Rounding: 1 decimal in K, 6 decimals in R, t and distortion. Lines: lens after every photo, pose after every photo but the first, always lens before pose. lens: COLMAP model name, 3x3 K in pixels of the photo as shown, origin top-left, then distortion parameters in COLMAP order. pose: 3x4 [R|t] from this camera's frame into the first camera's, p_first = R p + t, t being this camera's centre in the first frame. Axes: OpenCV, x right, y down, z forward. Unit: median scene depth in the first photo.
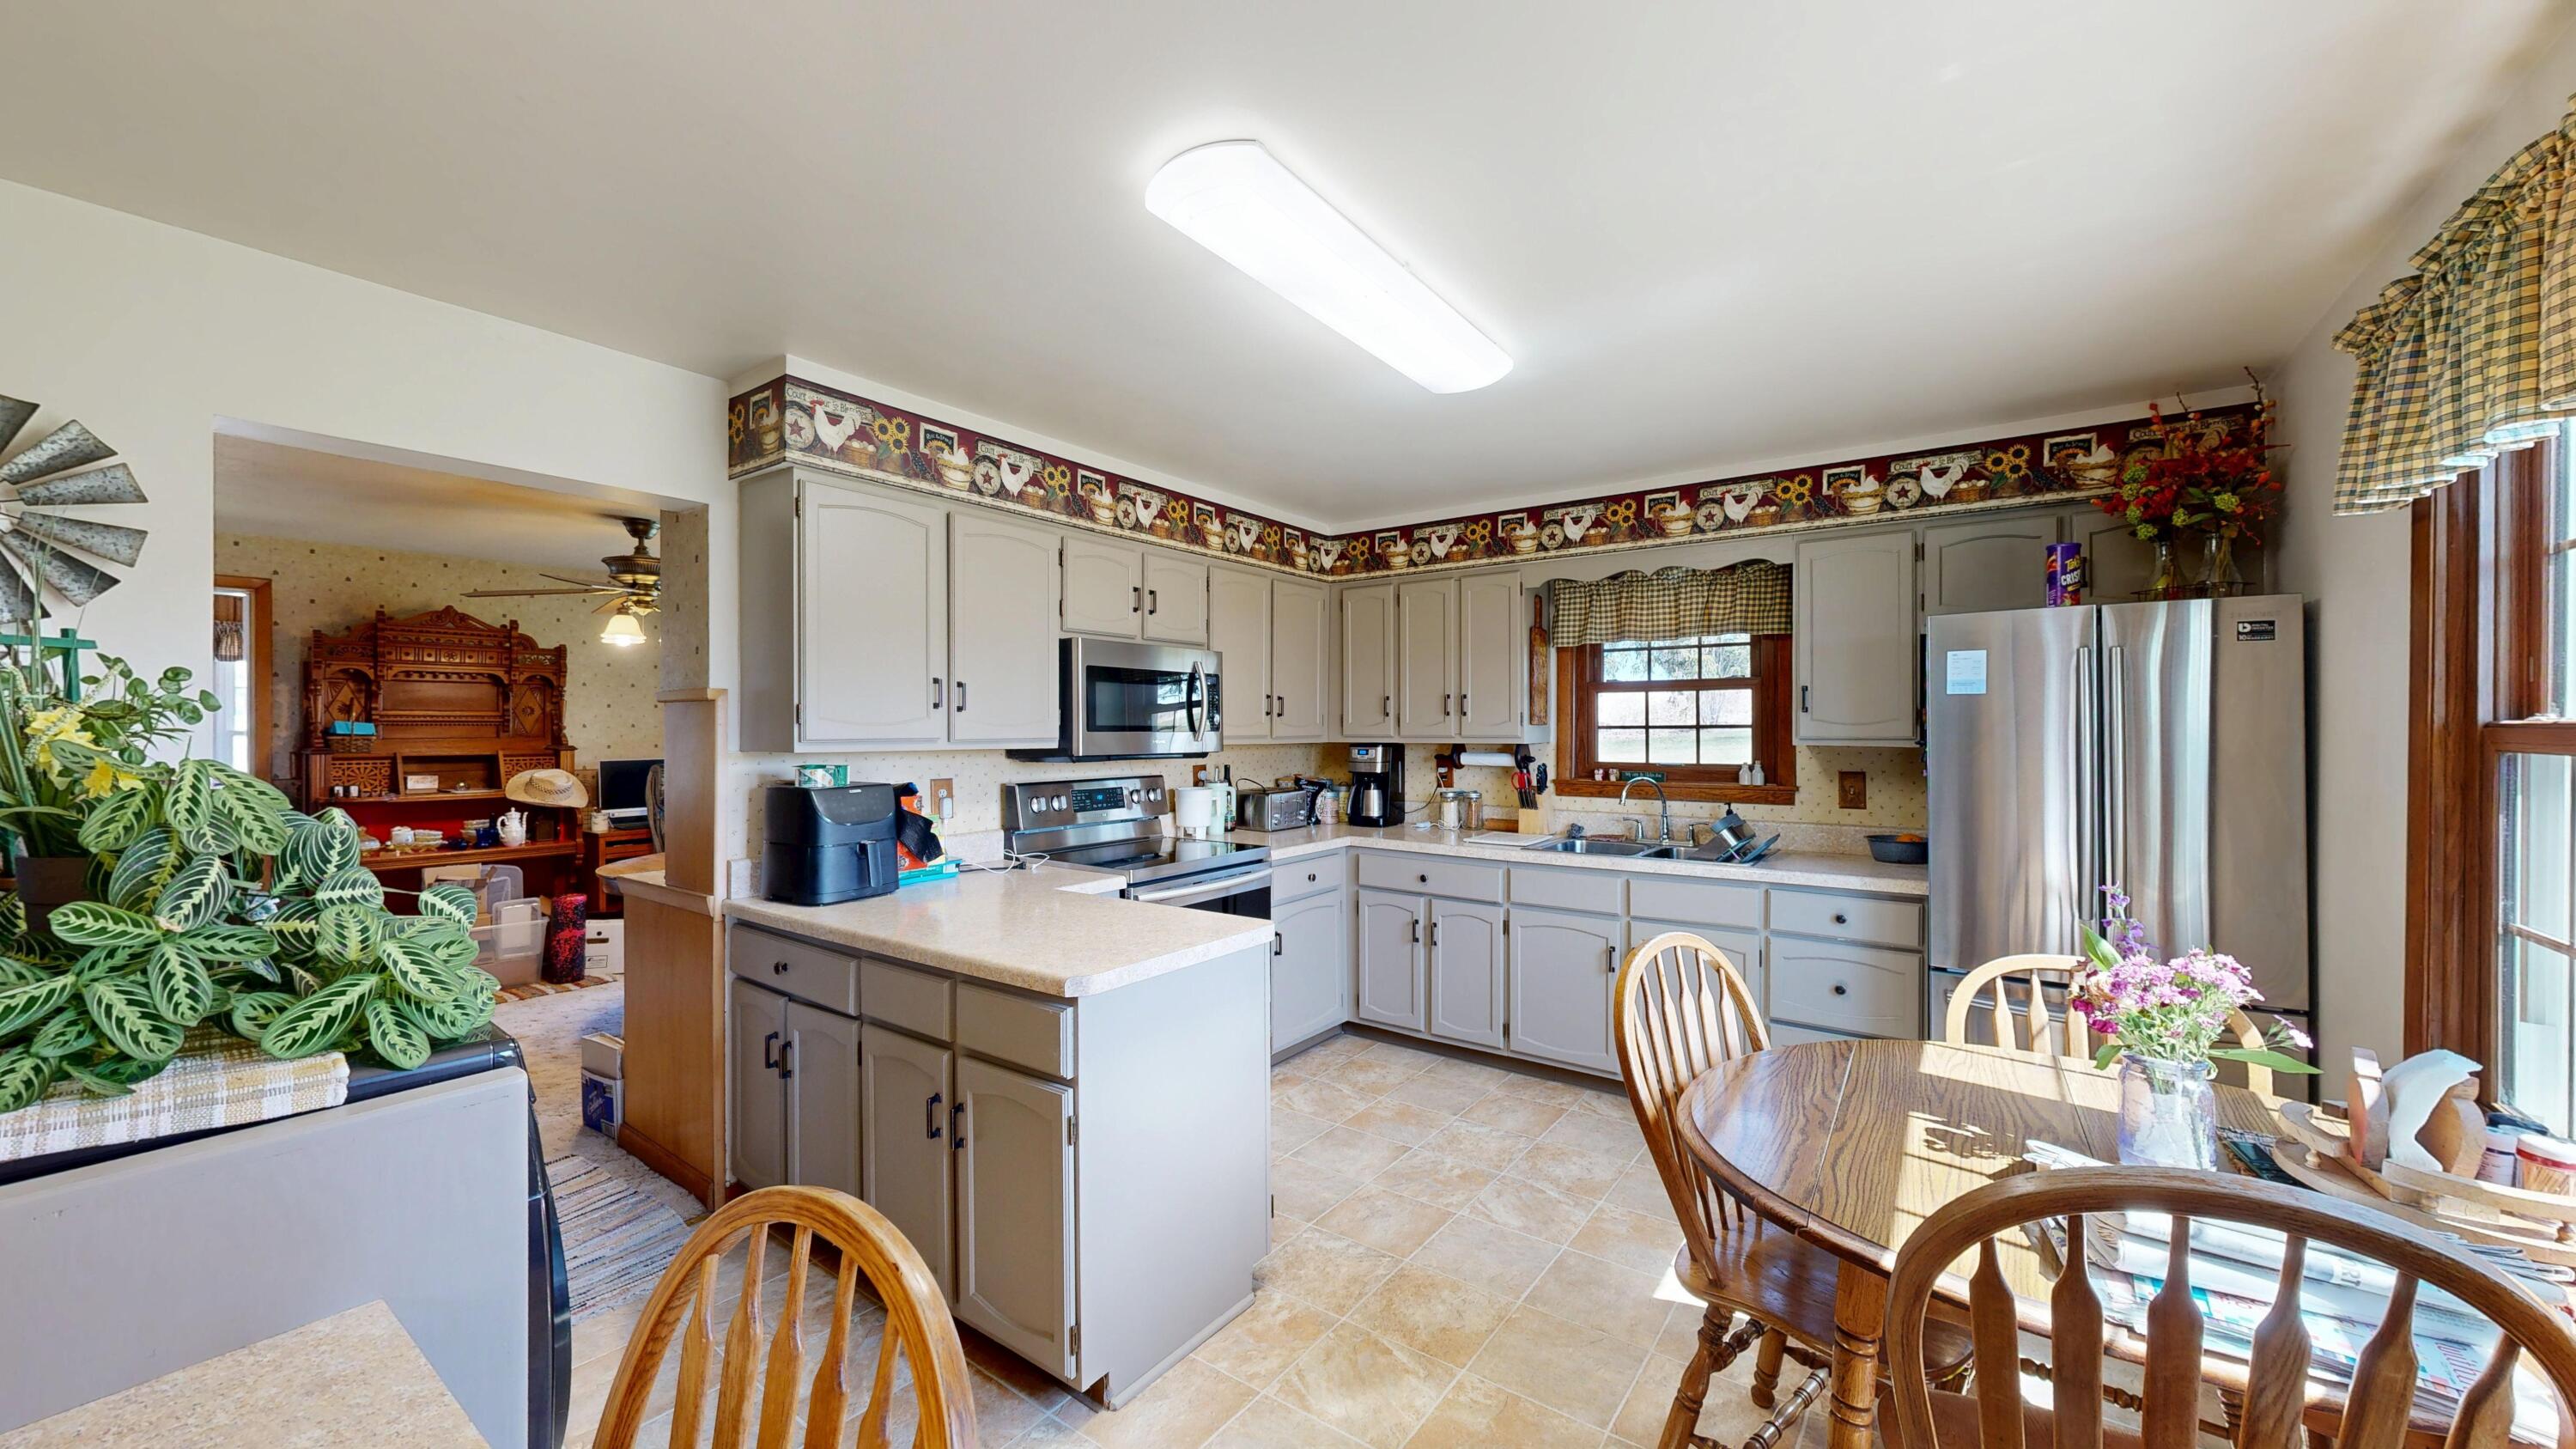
lens RADIAL K [[947.4, 0, 1288.7], [0, 947.4, 727.4], [0, 0, 1]] dist [0.000139, -0.000057]
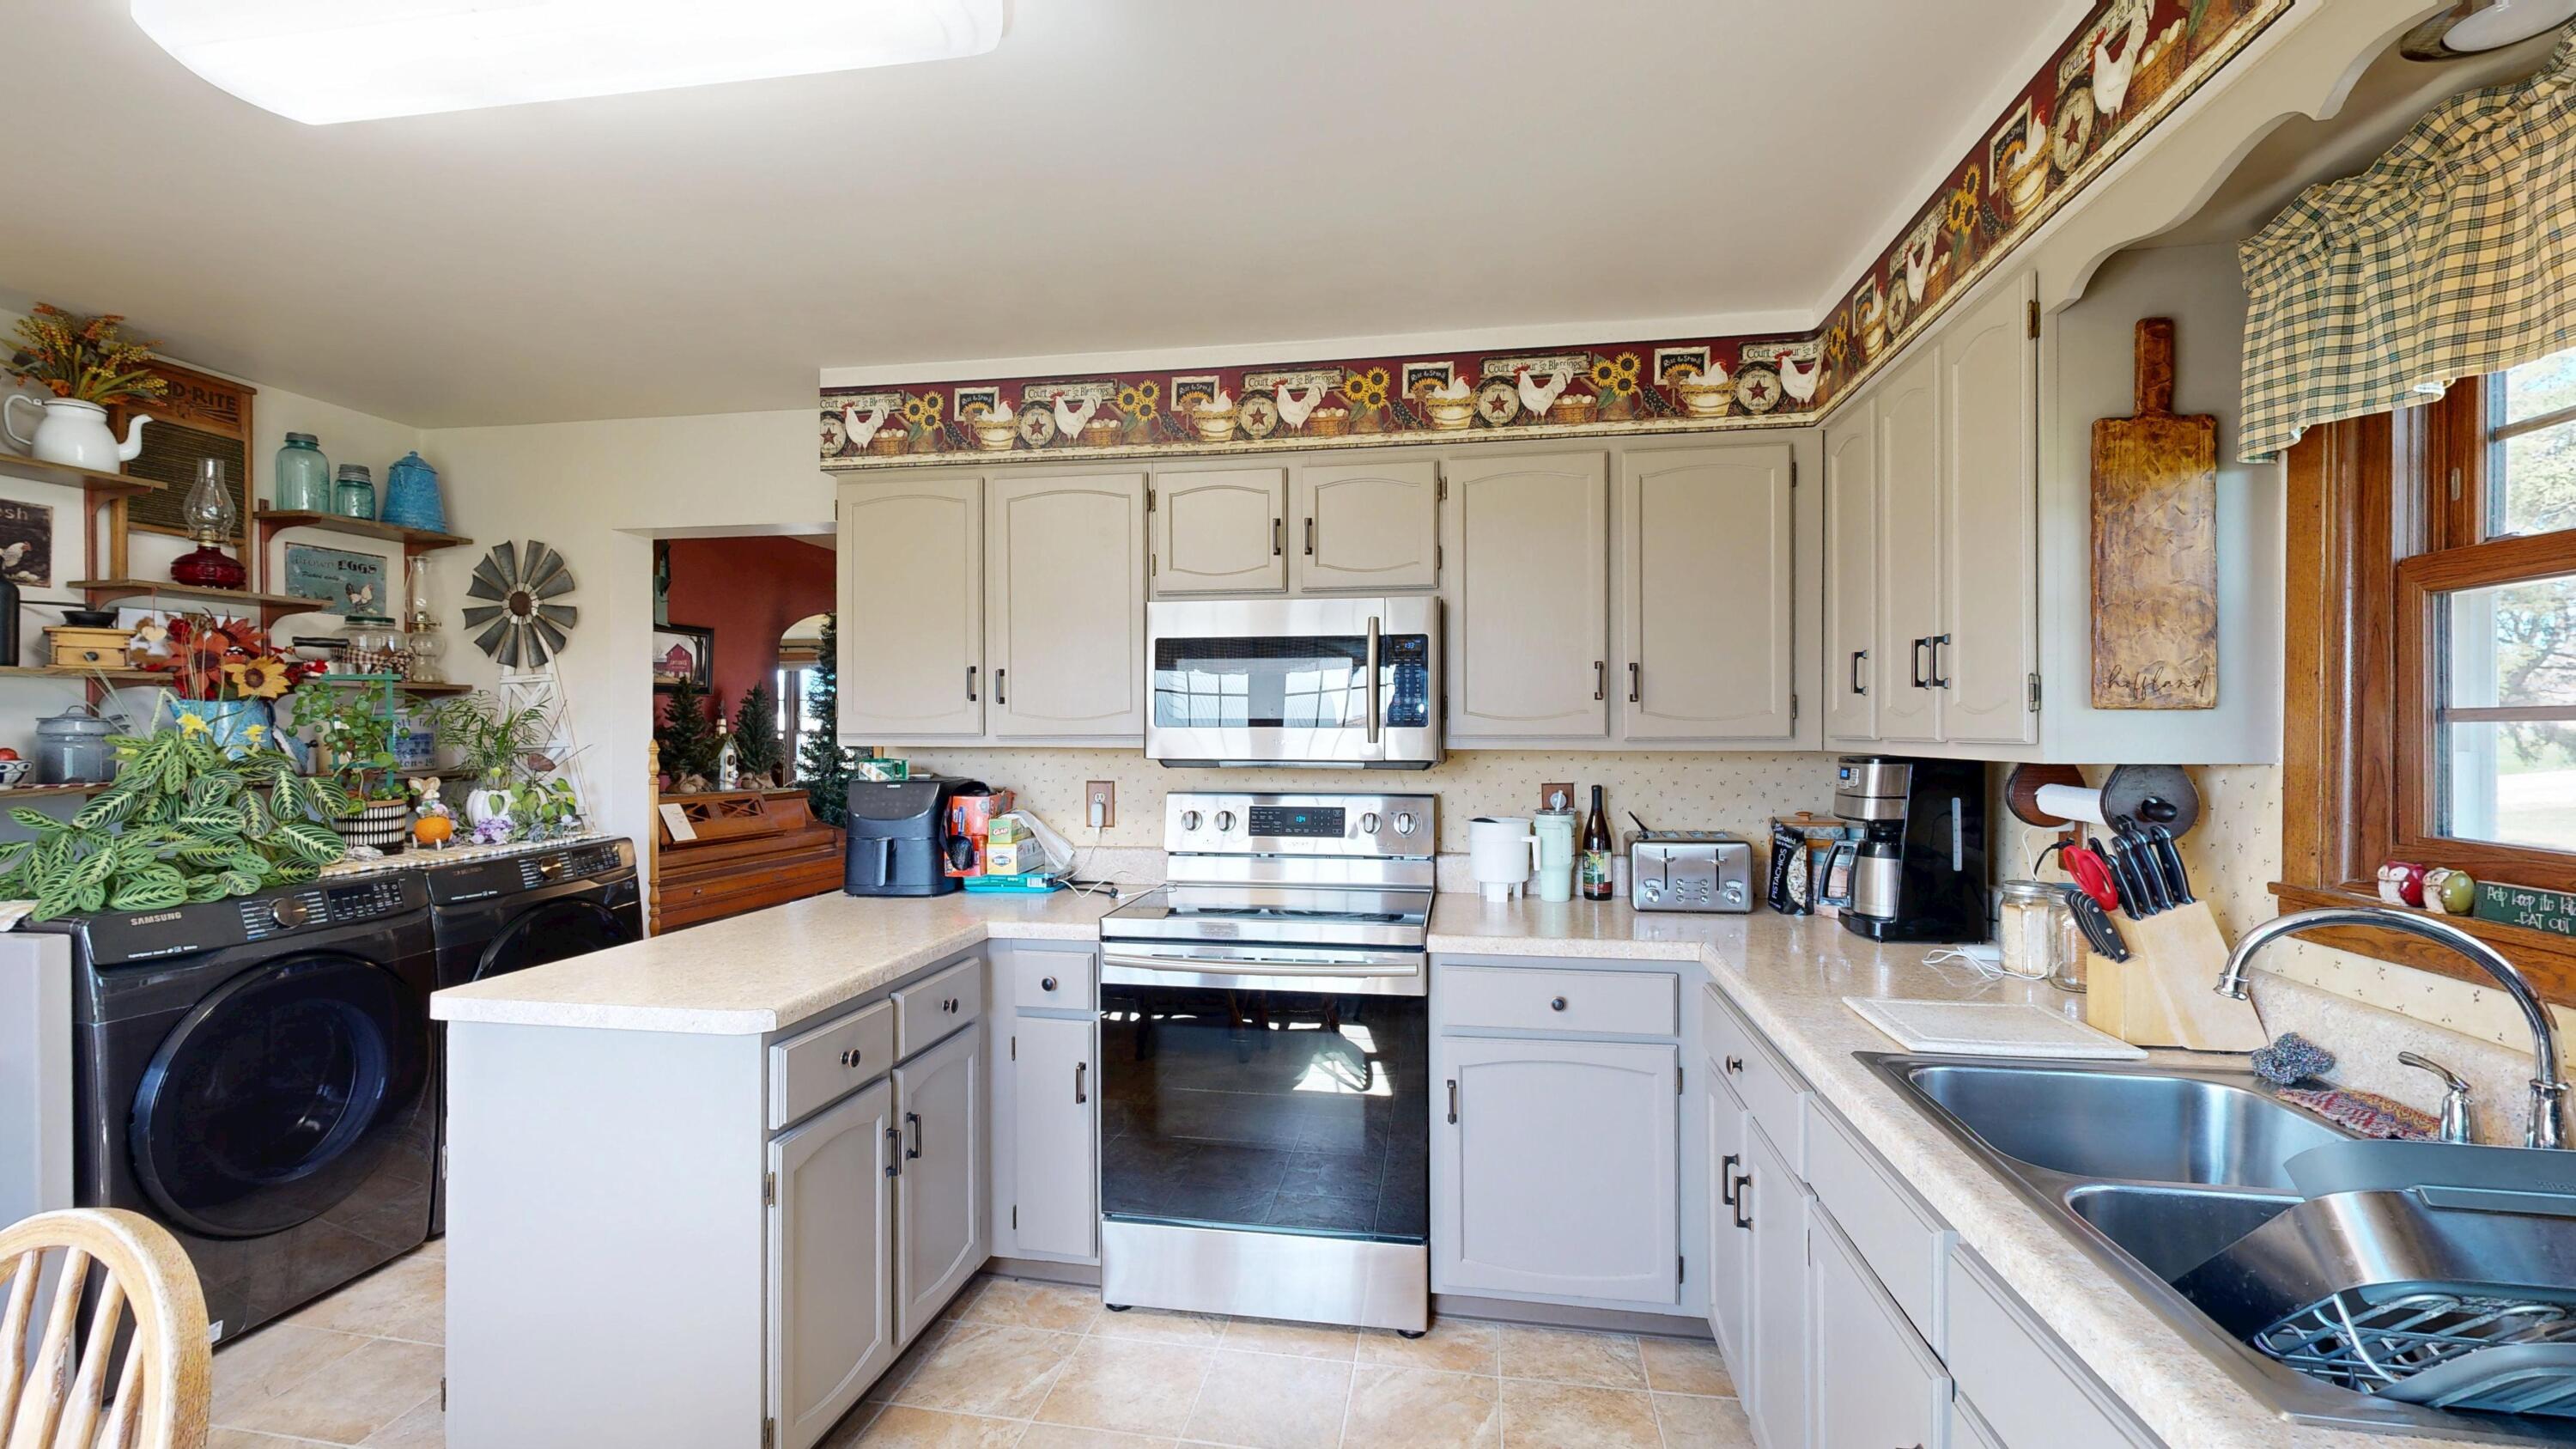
lens RADIAL K [[1003.4, 0, 1297.5], [0, 1003.4, 742.6], [0, 0, 1]] dist [-0.000719, -0.000049]
pose [[0.454010, 0.014466, -0.890879, 0.457992], [0.001594, 0.999853, 0.017048, 0.002706], [0.890995, -0.009160, 0.453921, 0.619988]]
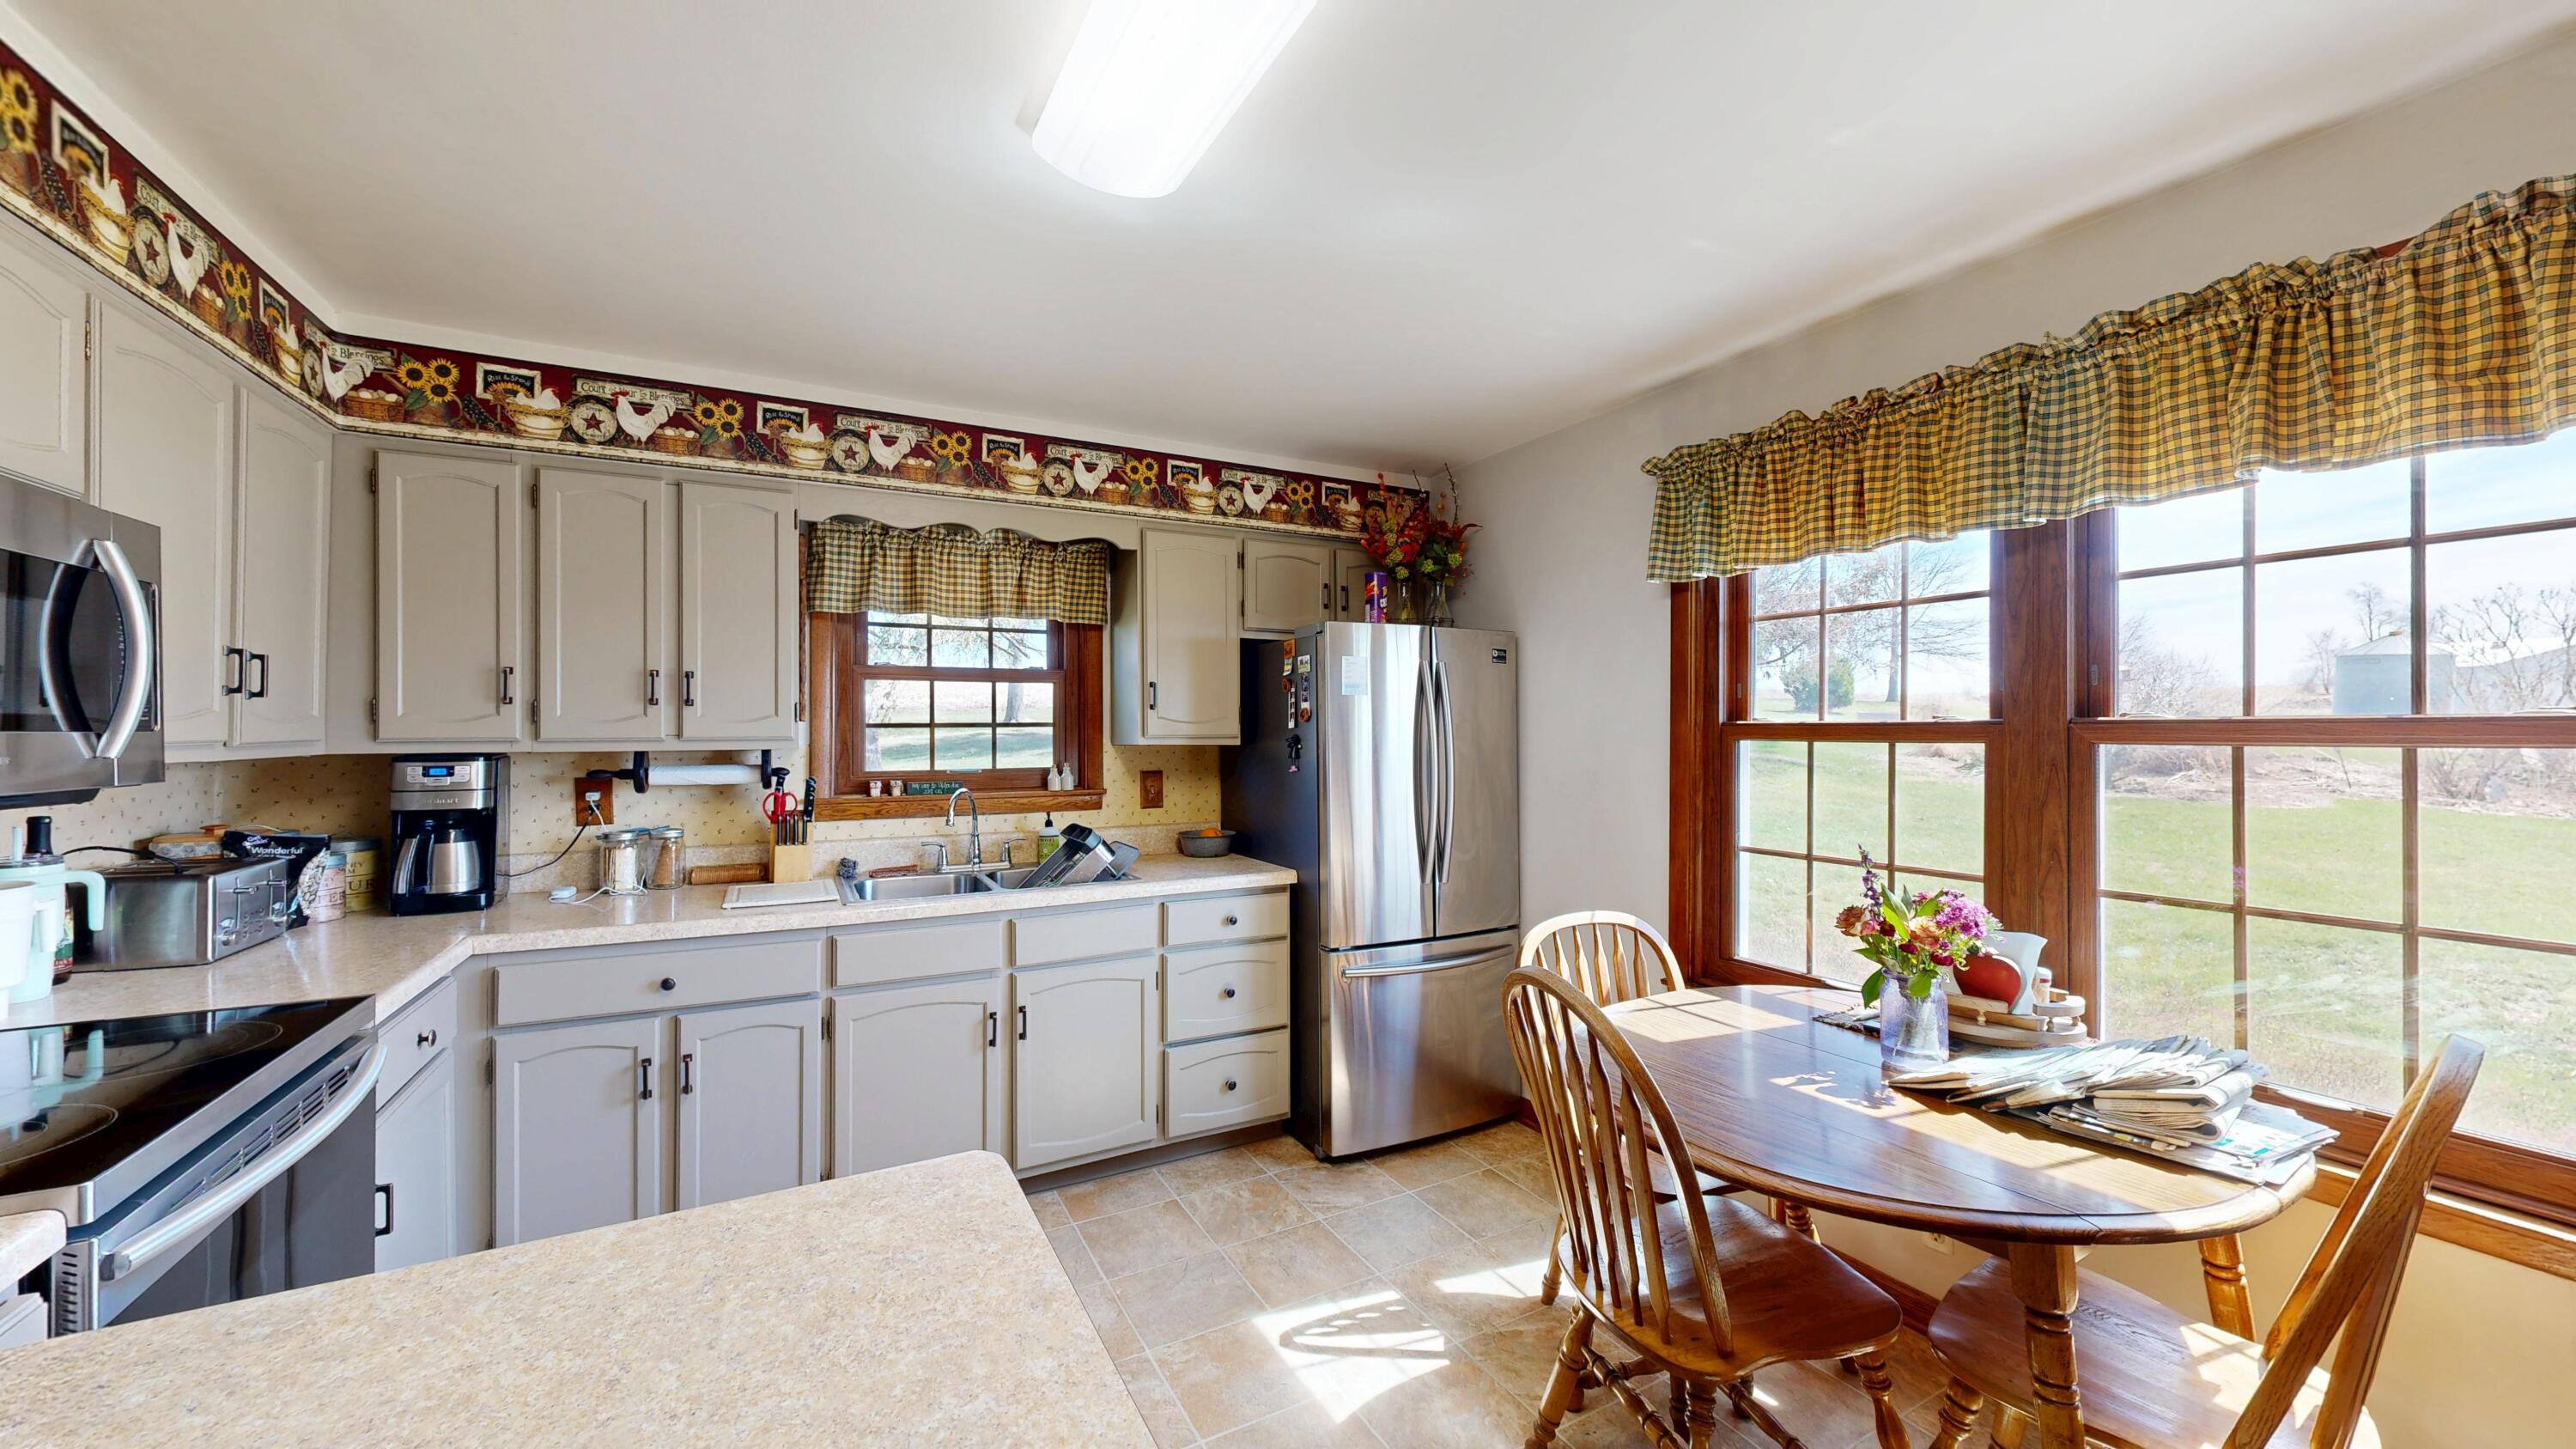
lens RADIAL K [[947.4, 0, 1288.7], [0, 947.4, 727.4], [0, 0, 1]] dist [0.000139, -0.000057]
pose [[0.434378, 0.001652, 0.900729, -0.216905], [-0.000869, 0.999999, -0.001415, 0.002516], [-0.900730, -0.000169, 0.434379, 0.407306]]
